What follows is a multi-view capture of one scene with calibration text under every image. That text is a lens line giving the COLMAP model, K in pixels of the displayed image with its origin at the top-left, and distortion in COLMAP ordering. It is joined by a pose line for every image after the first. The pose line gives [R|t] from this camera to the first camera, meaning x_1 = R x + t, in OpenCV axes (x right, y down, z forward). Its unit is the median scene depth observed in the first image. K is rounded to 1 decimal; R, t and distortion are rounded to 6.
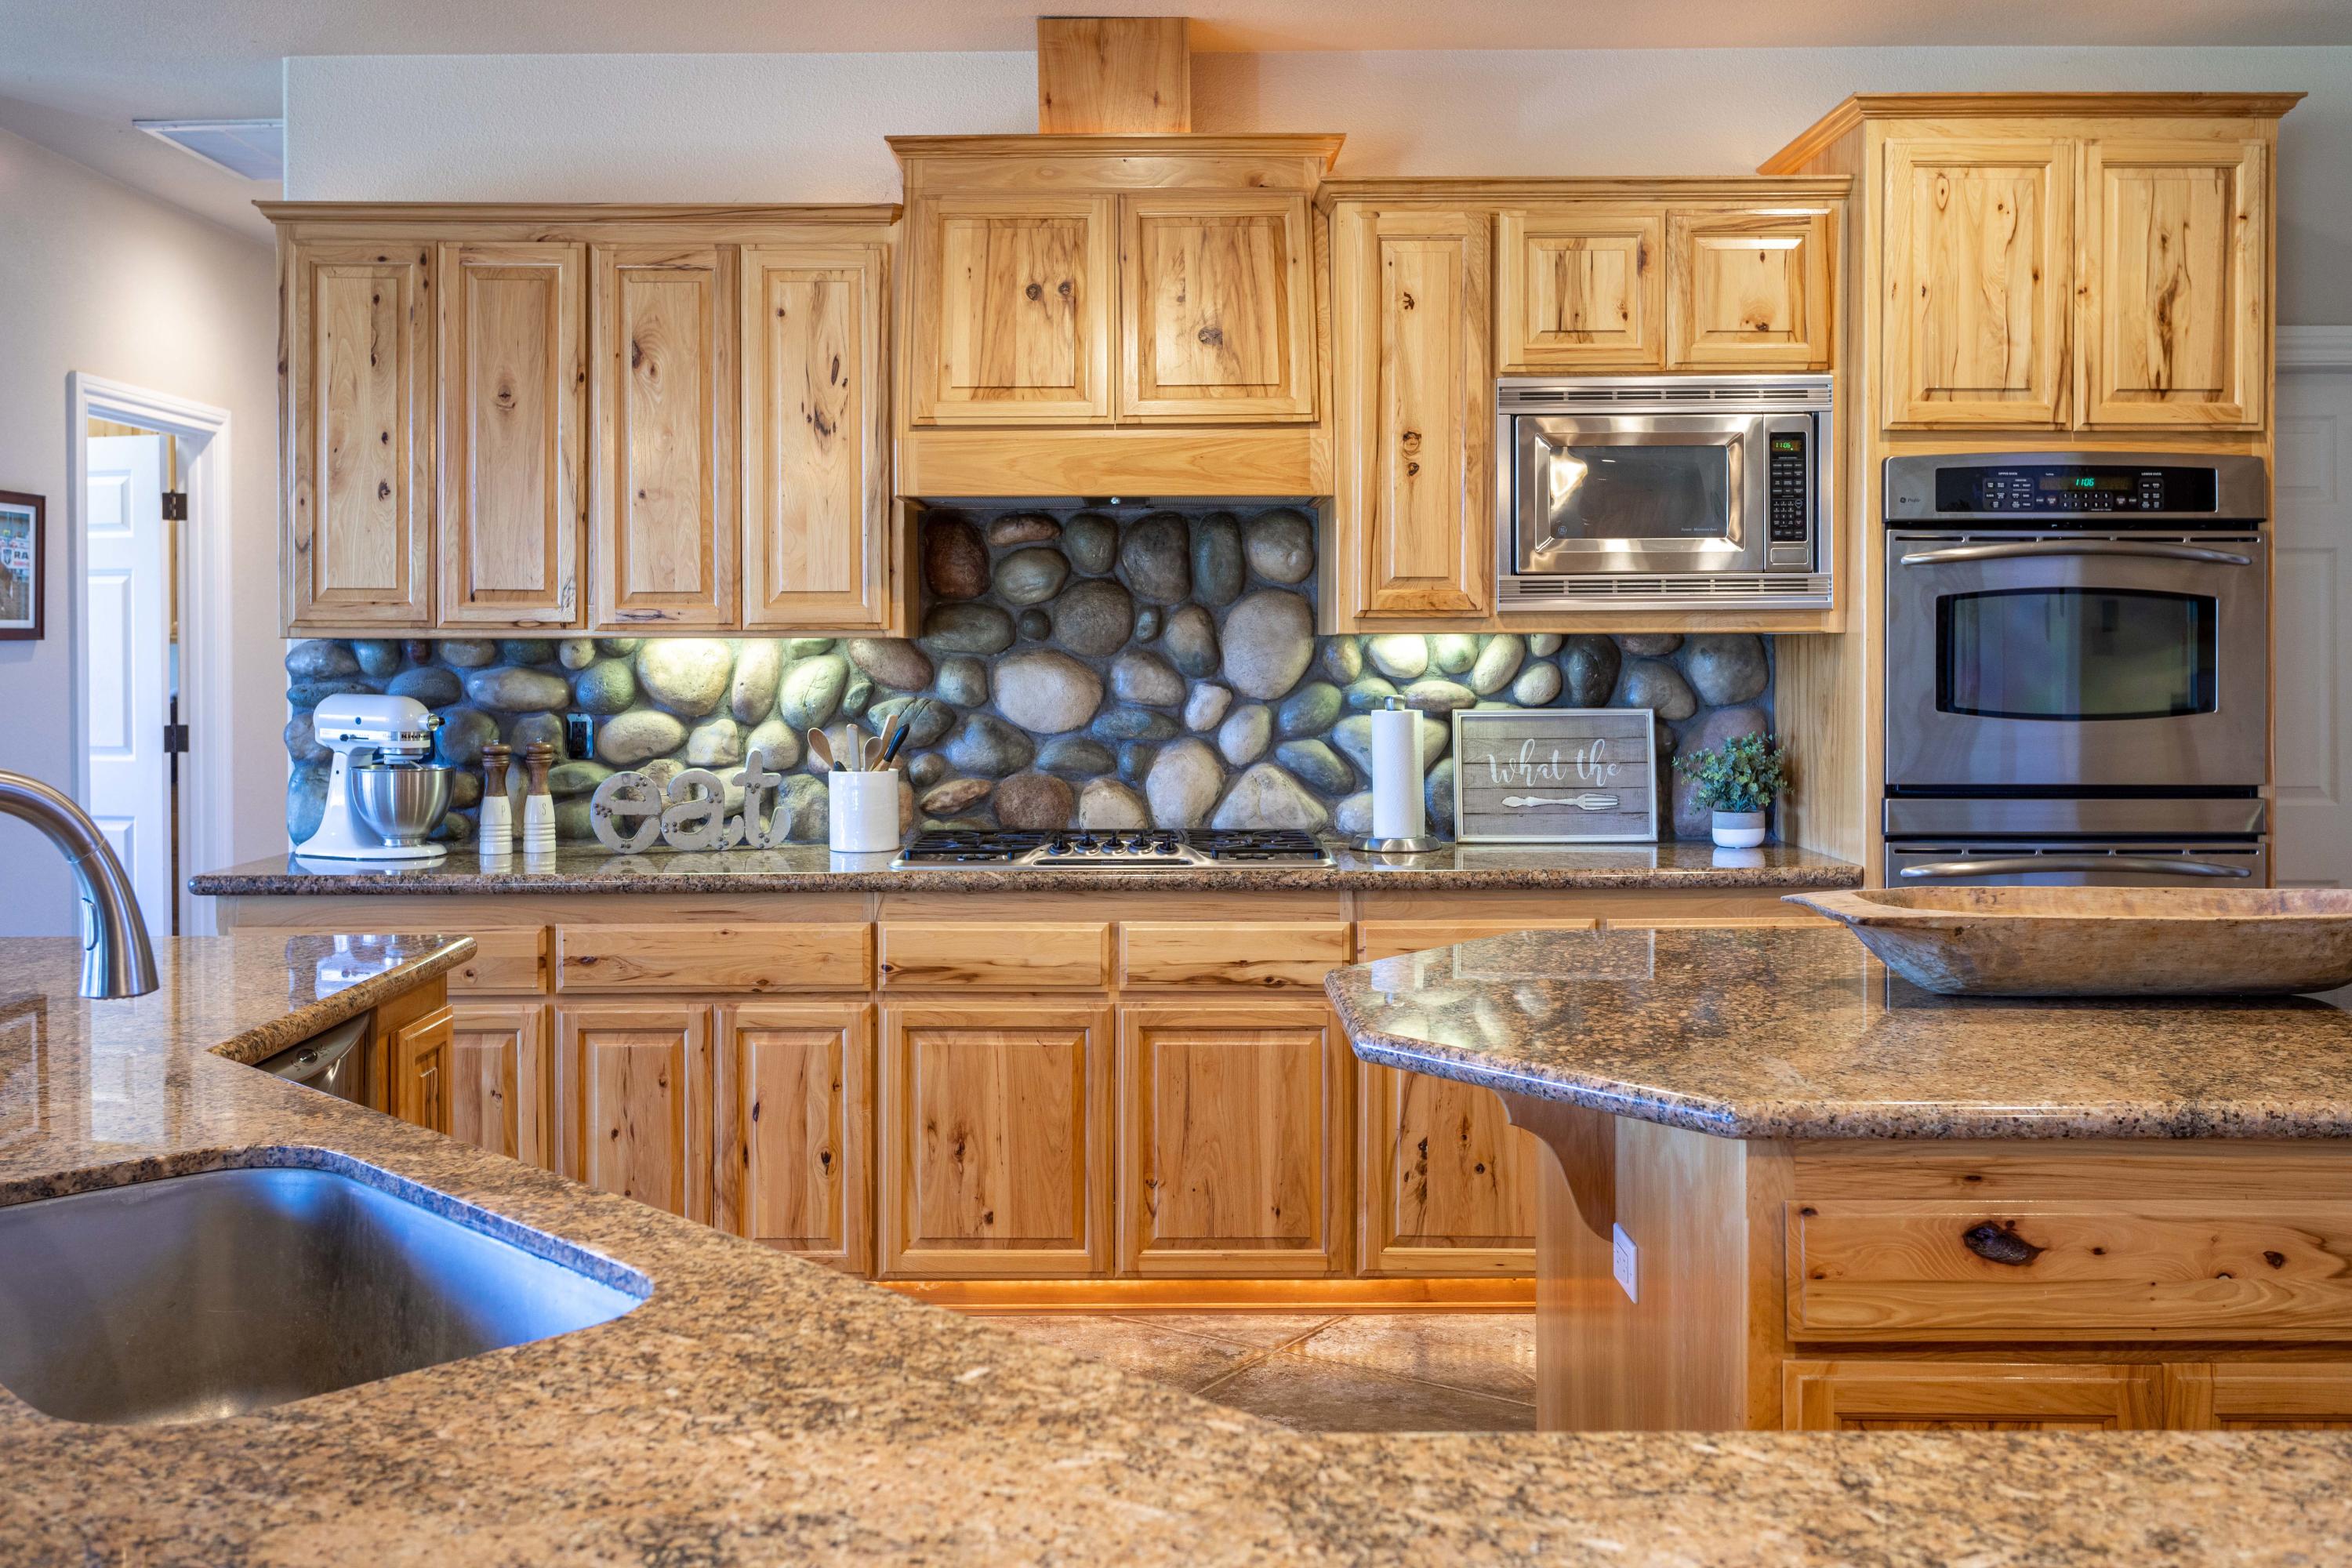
lens RADIAL K [[2128.0, 0, 1172.9], [0, 2128.0, 654.0], [0, 0, 1]] dist [0.010317, 0.001640]
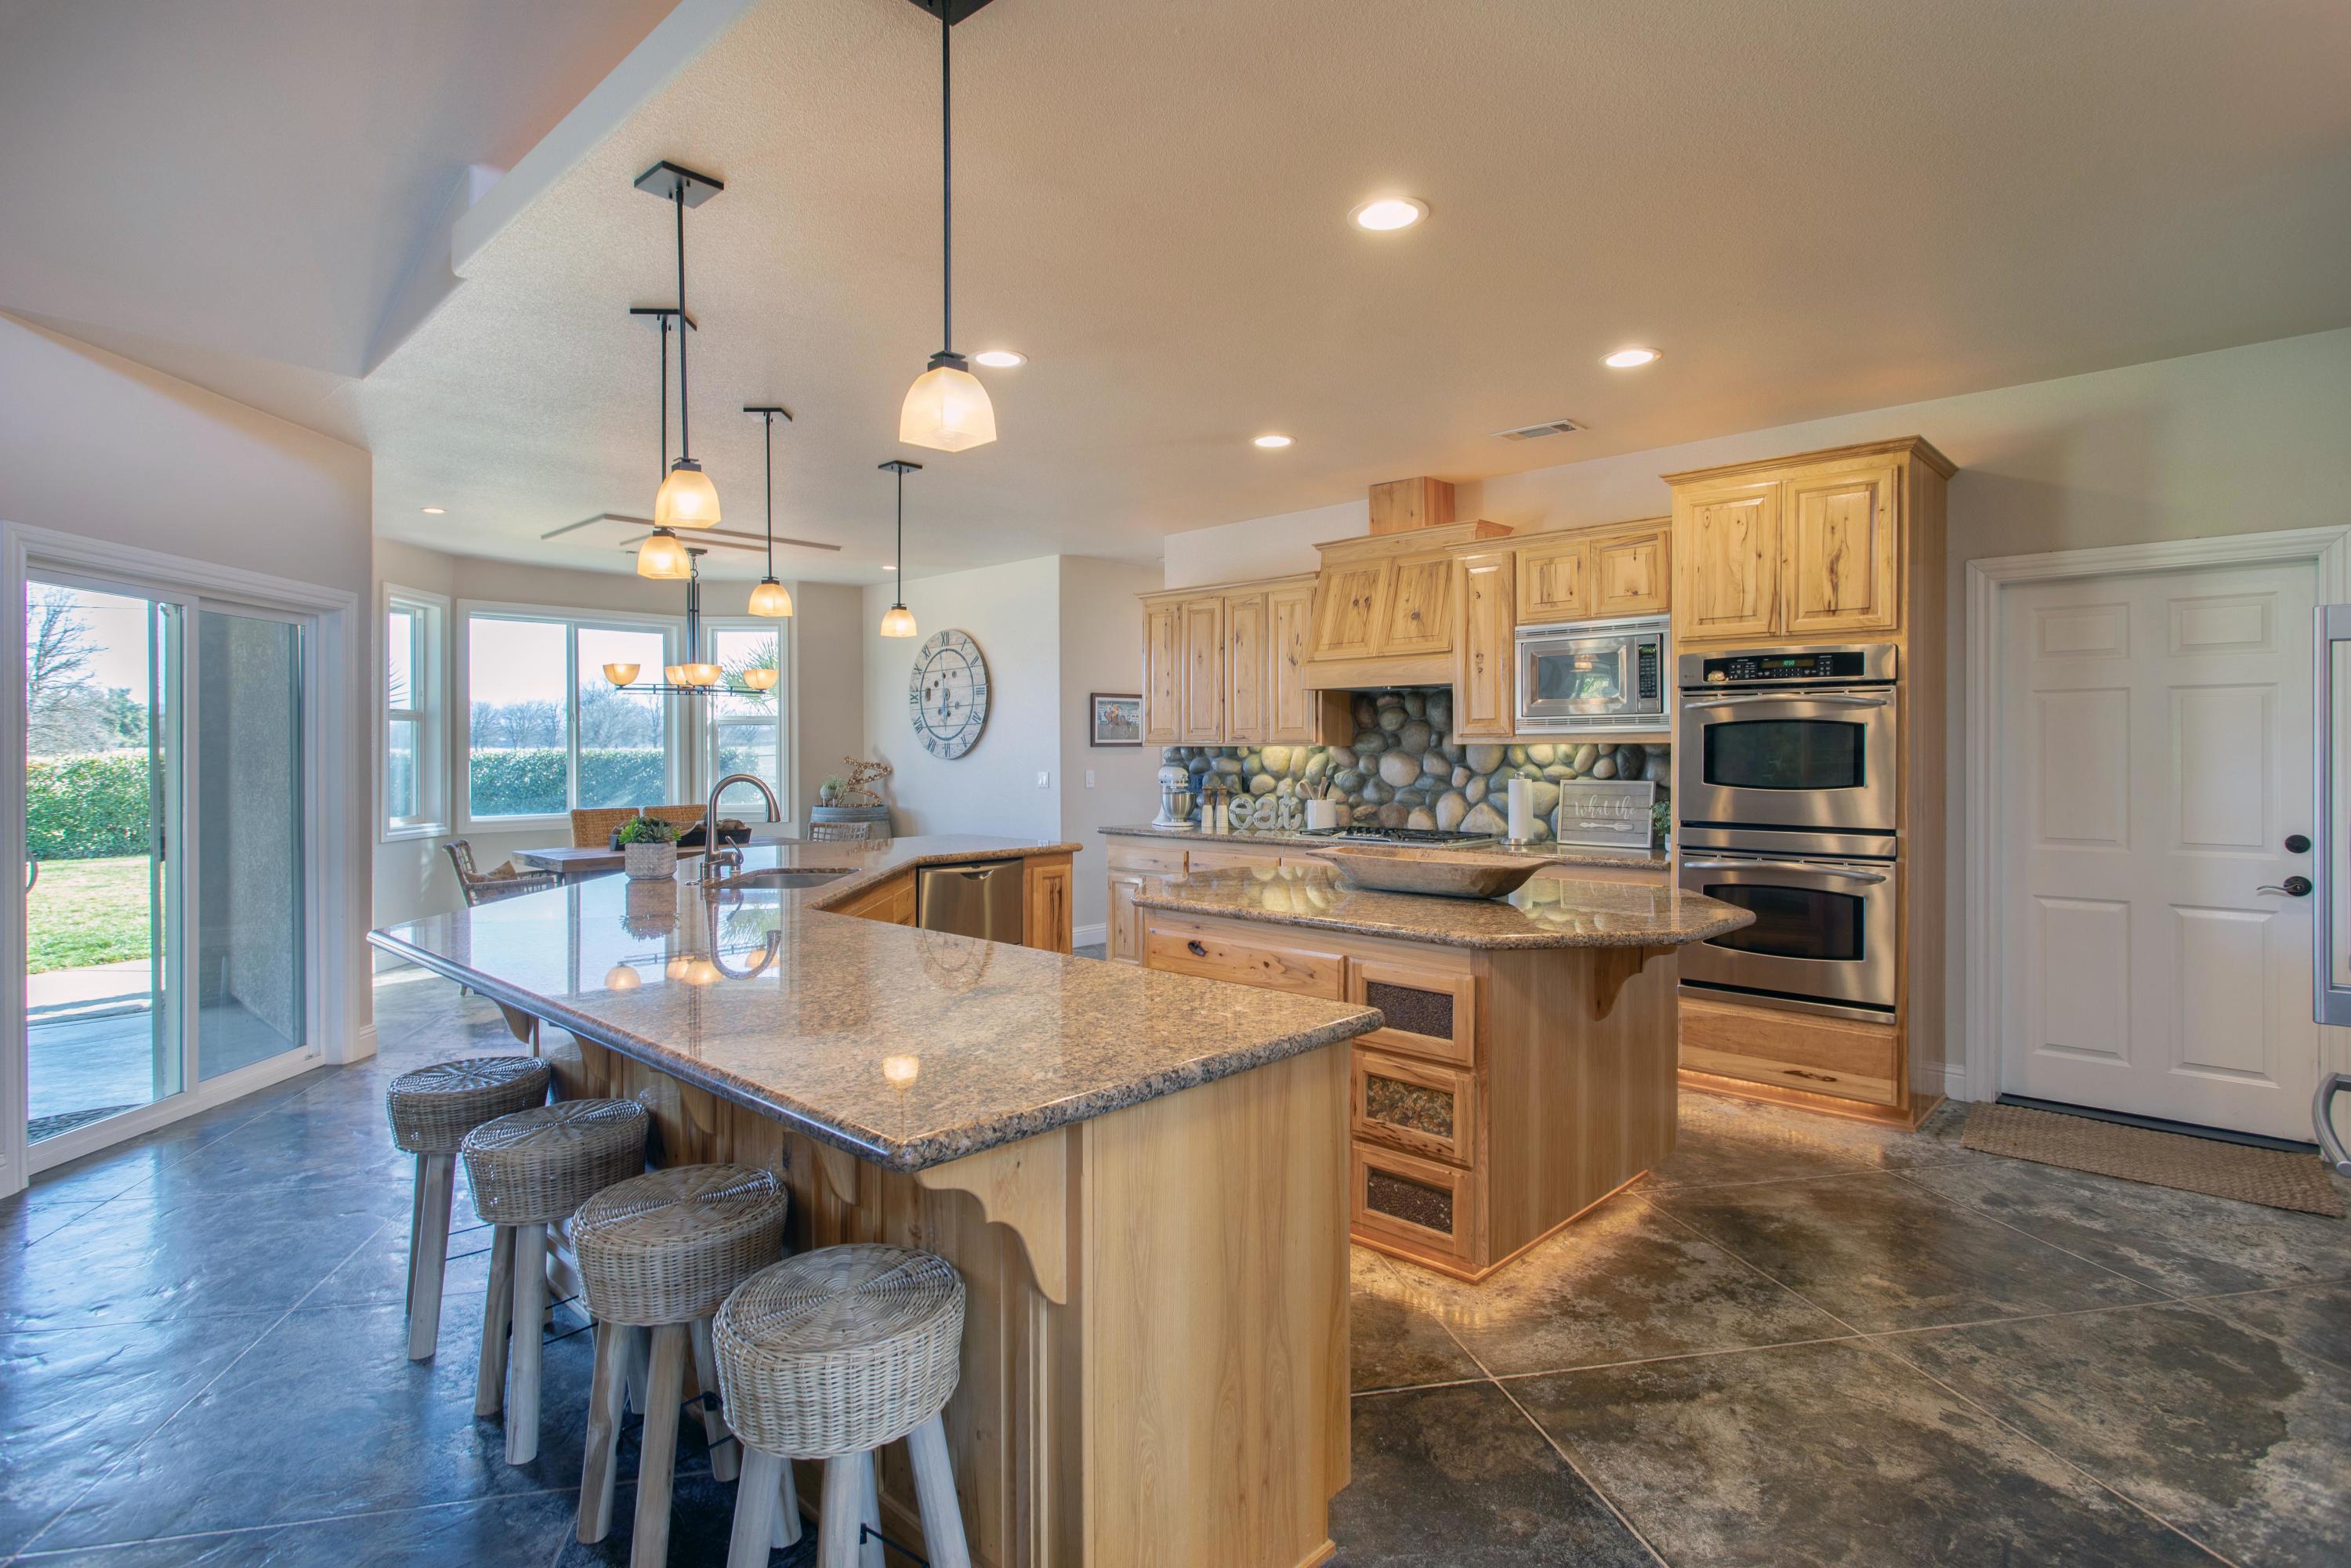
lens RADIAL K [[1197.9, 0, 1158.2], [0, 1197.9, 749.0], [0, 0, 1]] dist [-0.003391, 0.000125]
pose [[0.717059, 0.001002, -0.697012, 0.694596], [-0.001514, 0.999999, -0.000120, -0.003625], [0.697011, 0.001141, 0.717059, -0.124968]]
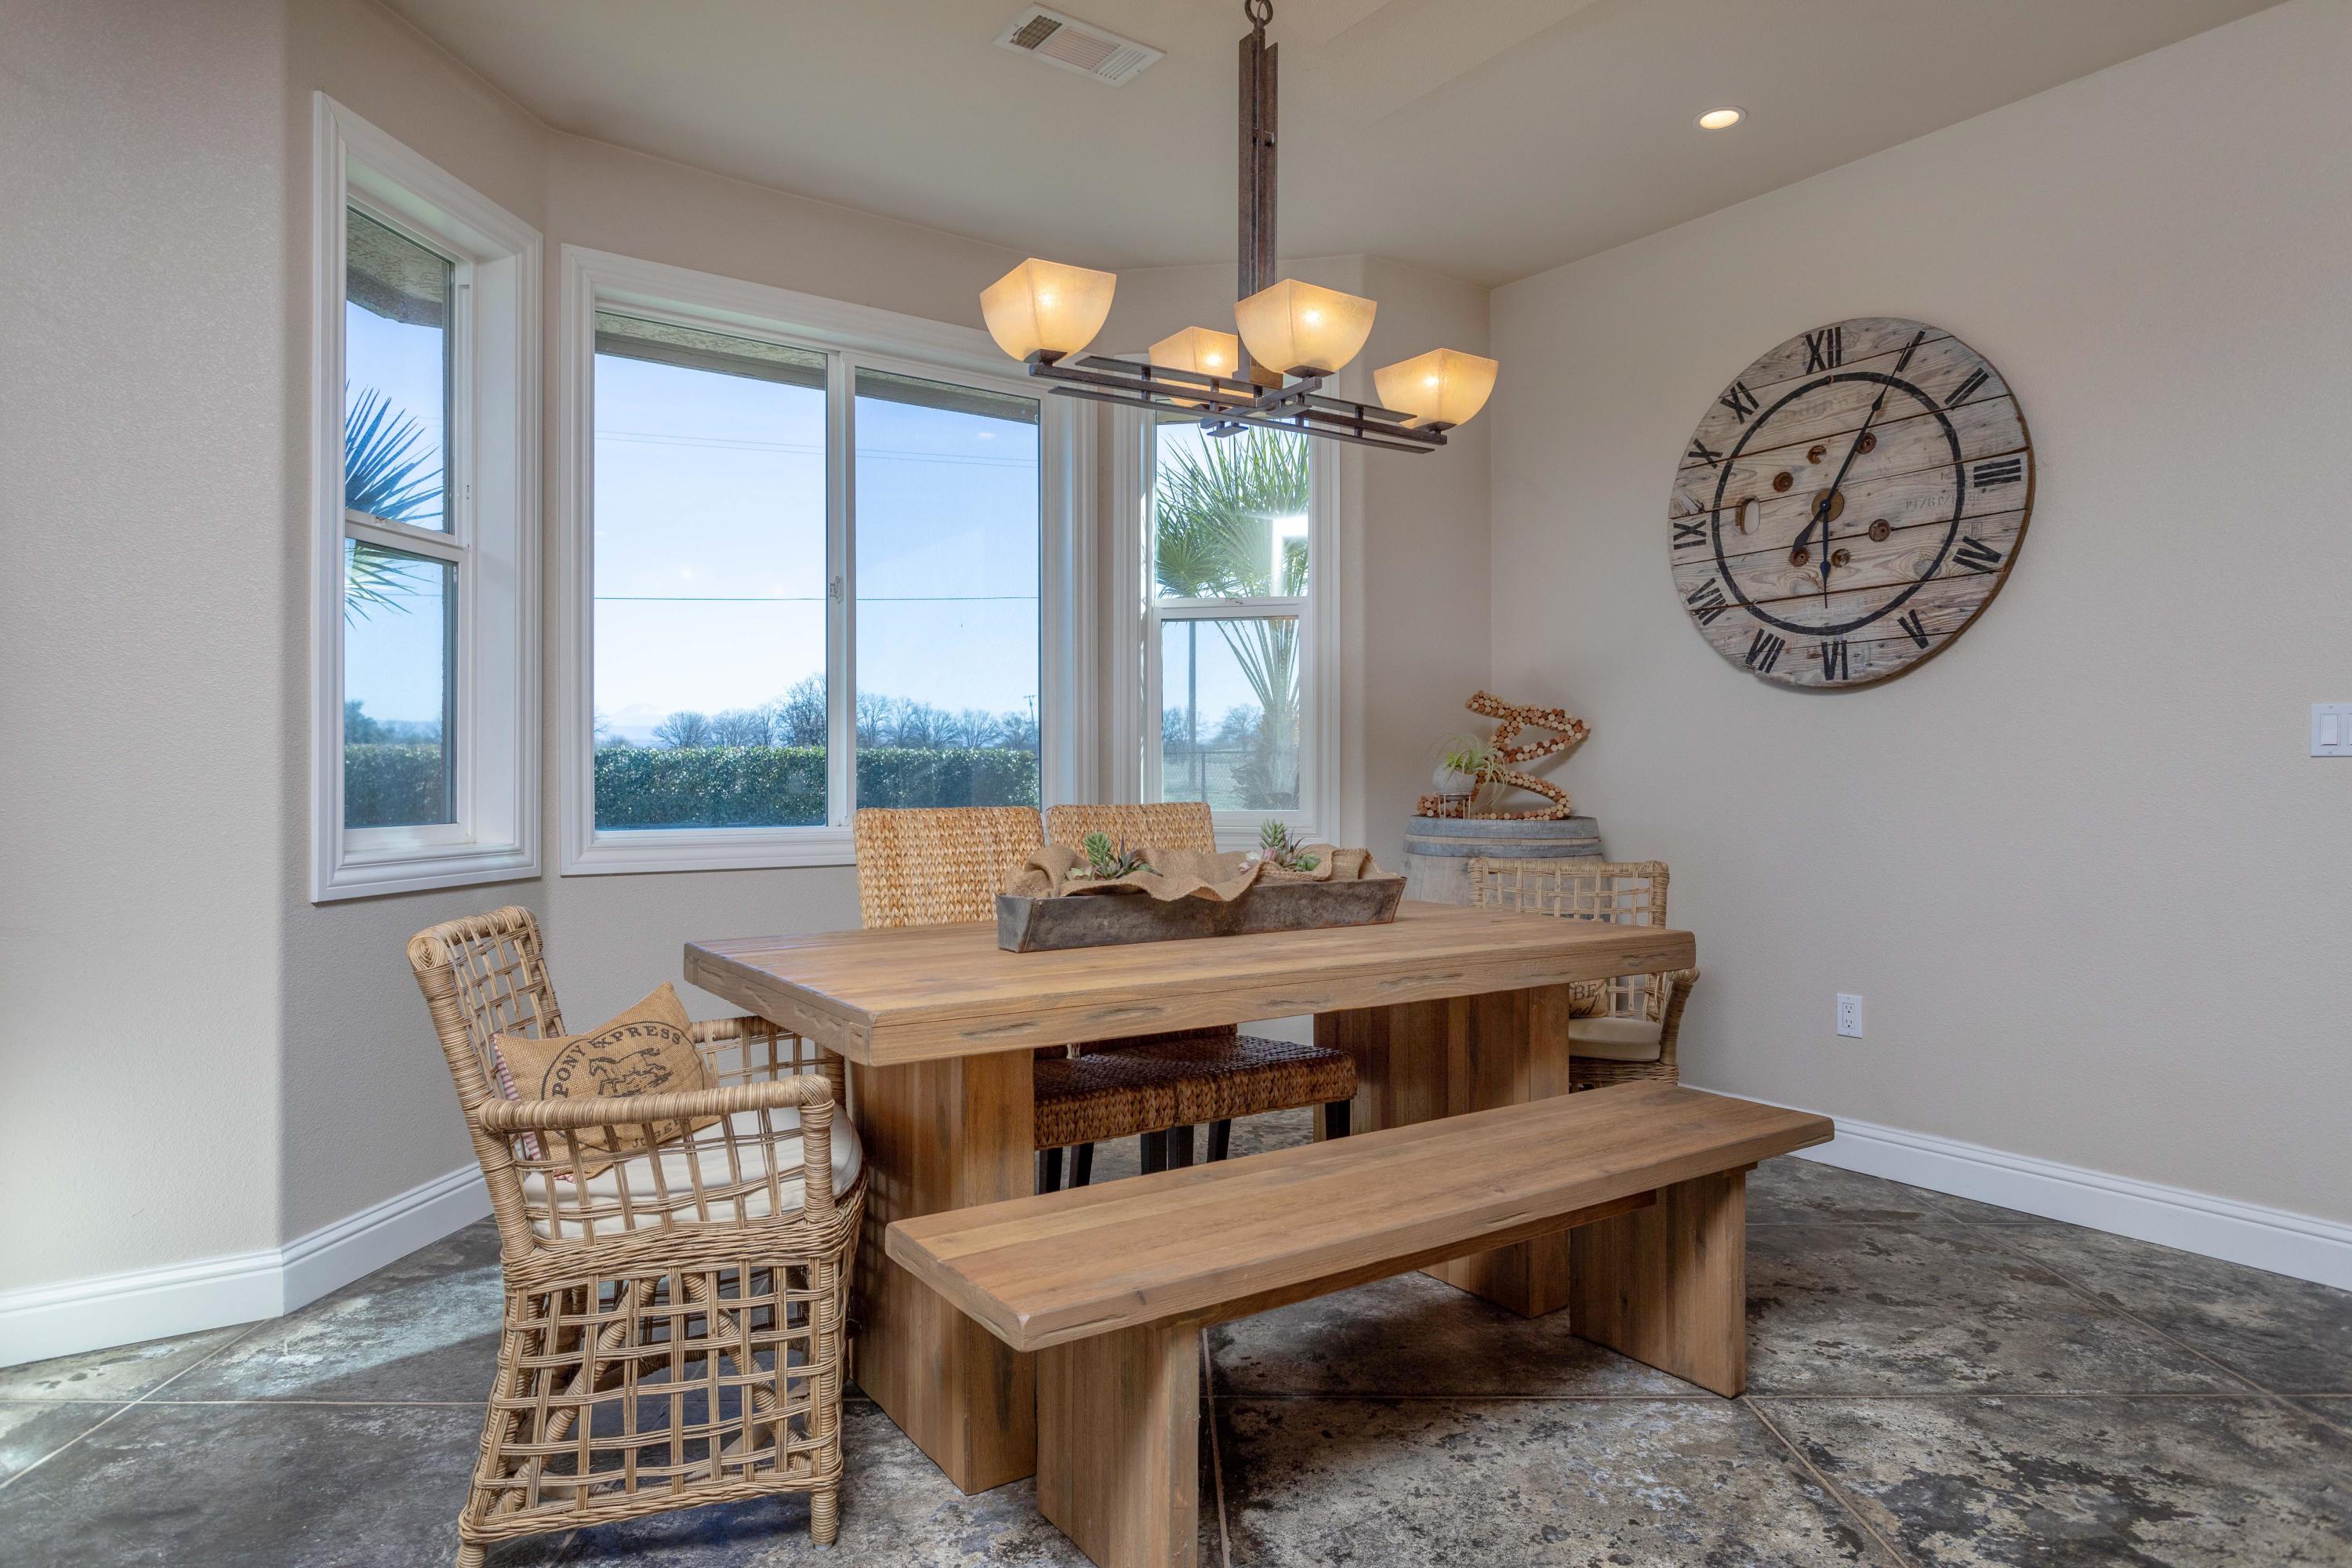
lens RADIAL K [[1396.6, 0, 1183.1], [0, 1396.6, 758.4], [0, 0, 1]] dist [-0.002115, 0.001563]
pose [[0.583117, -0.003068, -0.812382, -0.487601], [-0.005616, 0.999954, -0.007807, 0.063222], [0.812368, 0.009115, 0.583073, 0.265593]]
